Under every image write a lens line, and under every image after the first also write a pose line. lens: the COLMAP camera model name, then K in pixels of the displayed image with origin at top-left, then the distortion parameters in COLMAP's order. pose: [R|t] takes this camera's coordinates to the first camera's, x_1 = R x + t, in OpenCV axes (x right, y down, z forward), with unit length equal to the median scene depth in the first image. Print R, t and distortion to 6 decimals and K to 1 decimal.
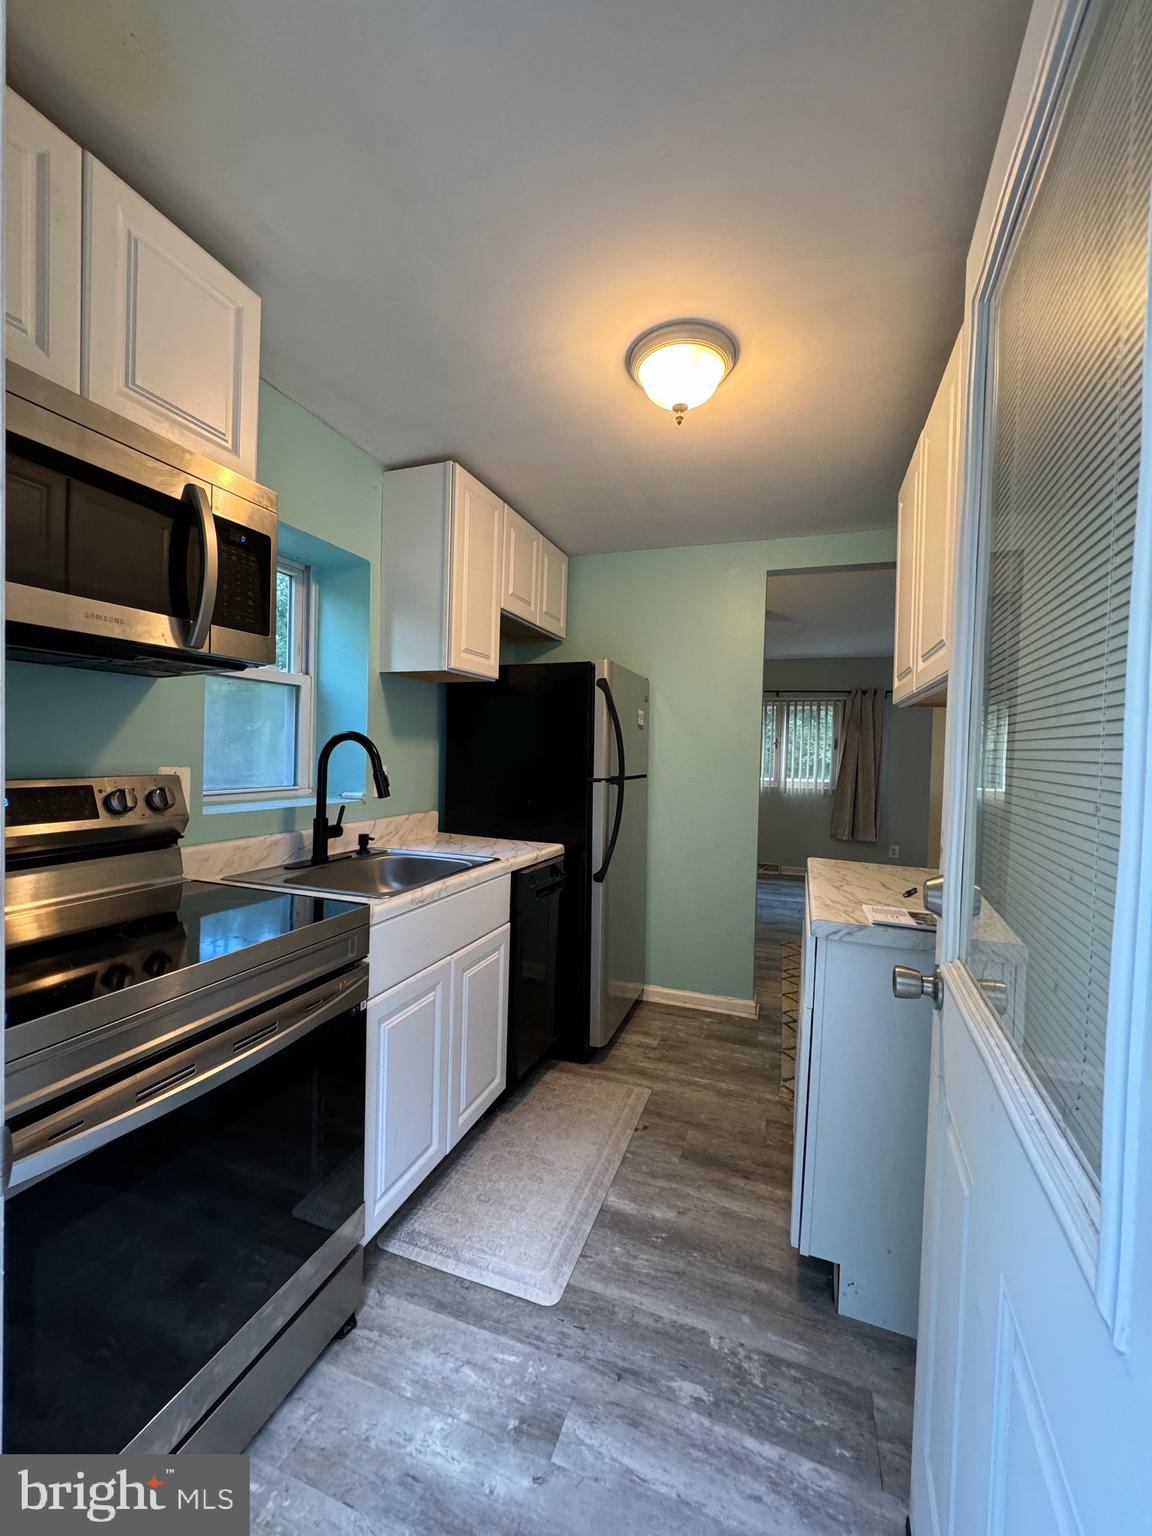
lens RADIAL K [[613.9, 0, 576.0], [0, 613.9, 768.0], [0, 0, 1]] dist [-0.000227, 0.000114]
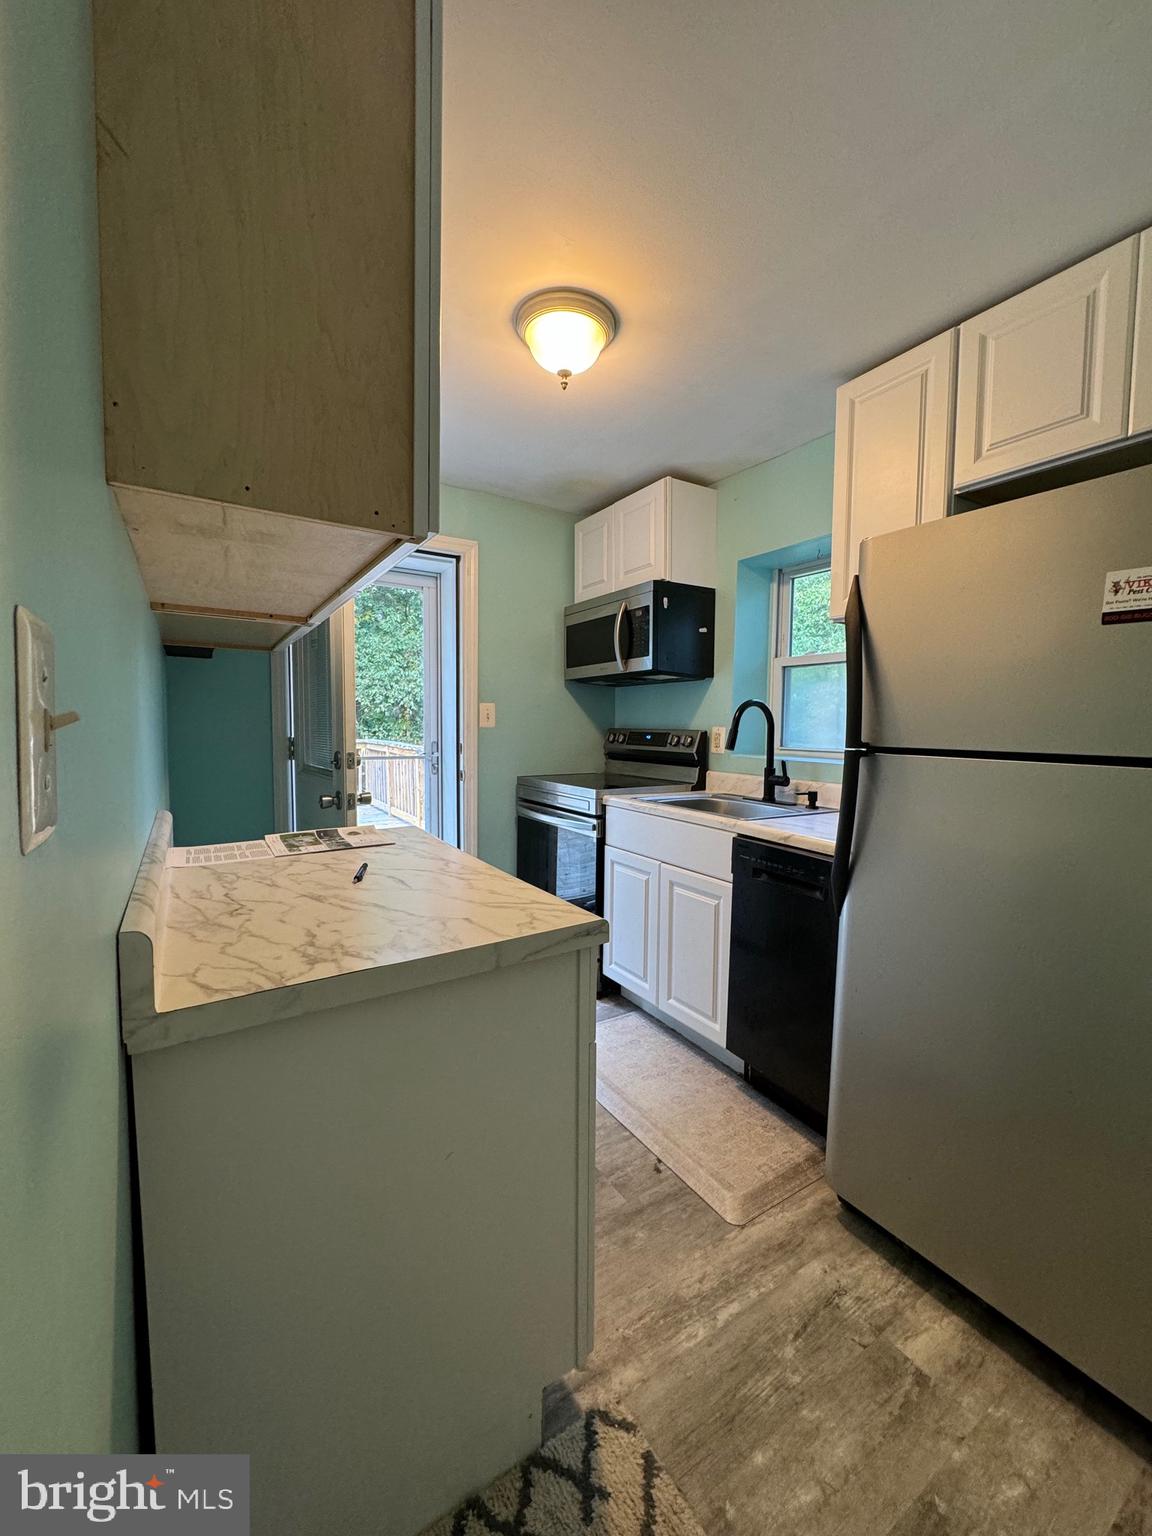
lens RADIAL K [[613.9, 0, 576.0], [0, 613.9, 768.0], [0, 0, 1]] dist [-0.000227, 0.000114]
pose [[-0.605298, 0.019572, -0.795758, 0.797806], [-0.057852, 0.995972, 0.068501, 0.016677], [0.793894, 0.087500, -0.601728, 1.343297]]
